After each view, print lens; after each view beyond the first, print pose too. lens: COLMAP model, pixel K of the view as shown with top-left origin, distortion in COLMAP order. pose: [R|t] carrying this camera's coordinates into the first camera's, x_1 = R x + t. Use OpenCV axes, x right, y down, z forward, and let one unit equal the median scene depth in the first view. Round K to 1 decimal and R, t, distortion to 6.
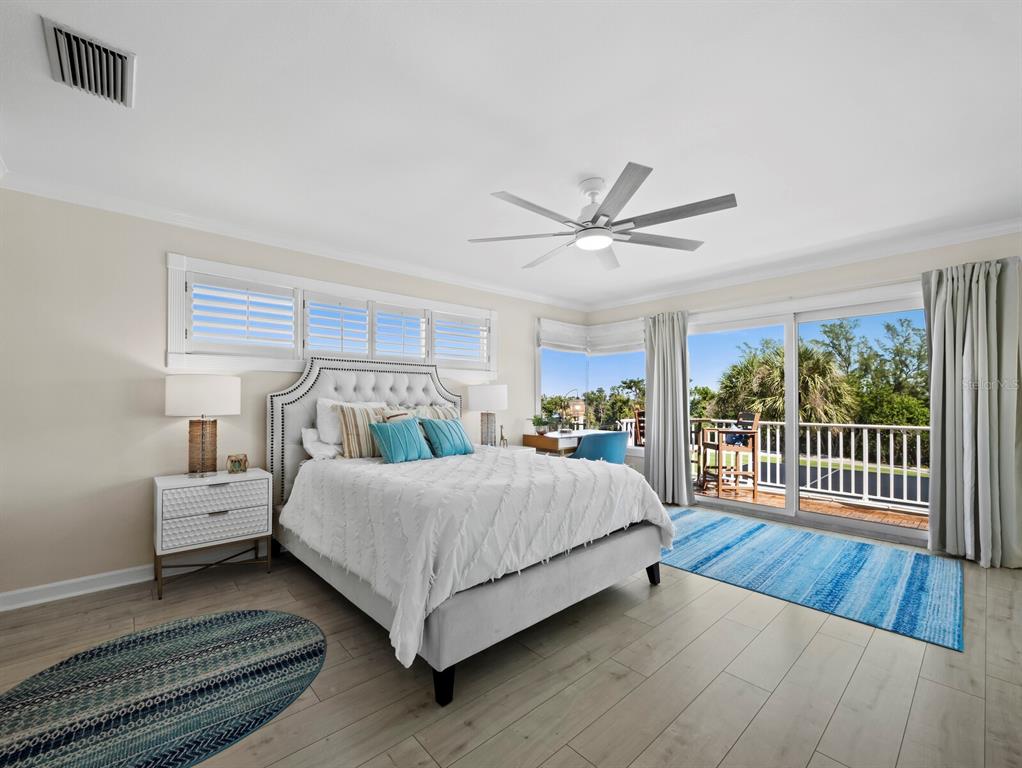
lens RADIAL K [[422.1, 0, 523.6], [0, 422.1, 402.0], [0, 0, 1]] dist [0.000632, 0.001806]
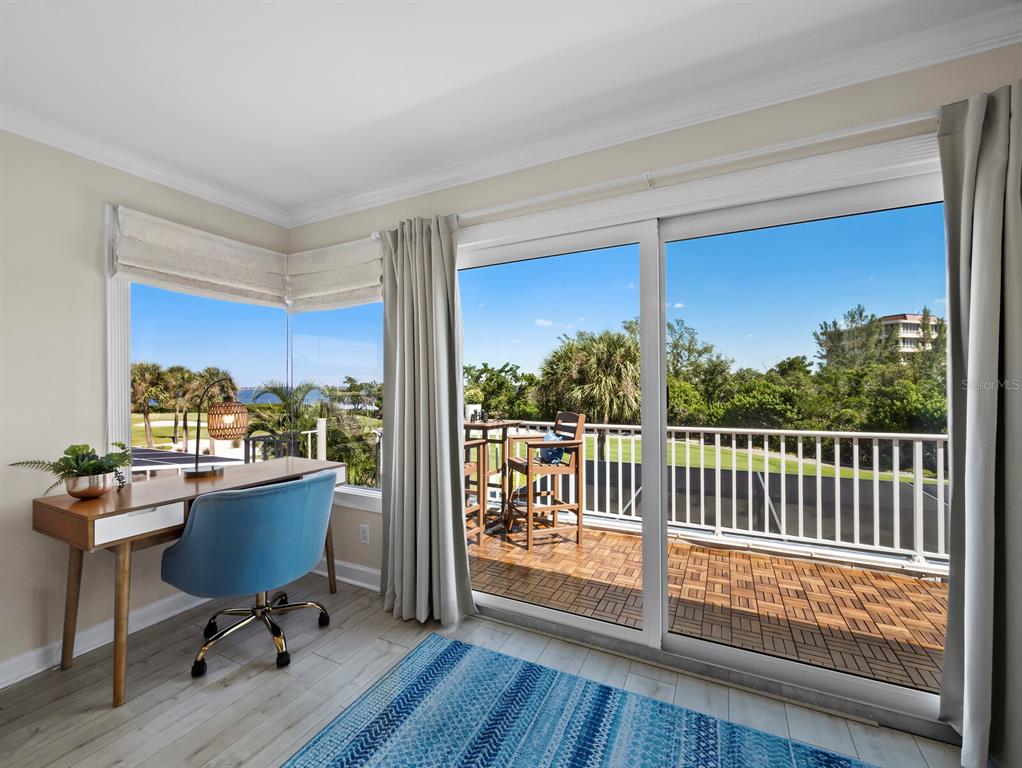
lens RADIAL K [[422.1, 0, 503.2], [0, 422.1, 390.4], [0, 0, 1]] dist [0.000632, 0.001806]
pose [[0.943153, -0.010093, 0.332205, 0.076587], [0.008385, 0.999943, 0.006573, -0.005312], [-0.332252, -0.003414, 0.943184, 0.146068]]
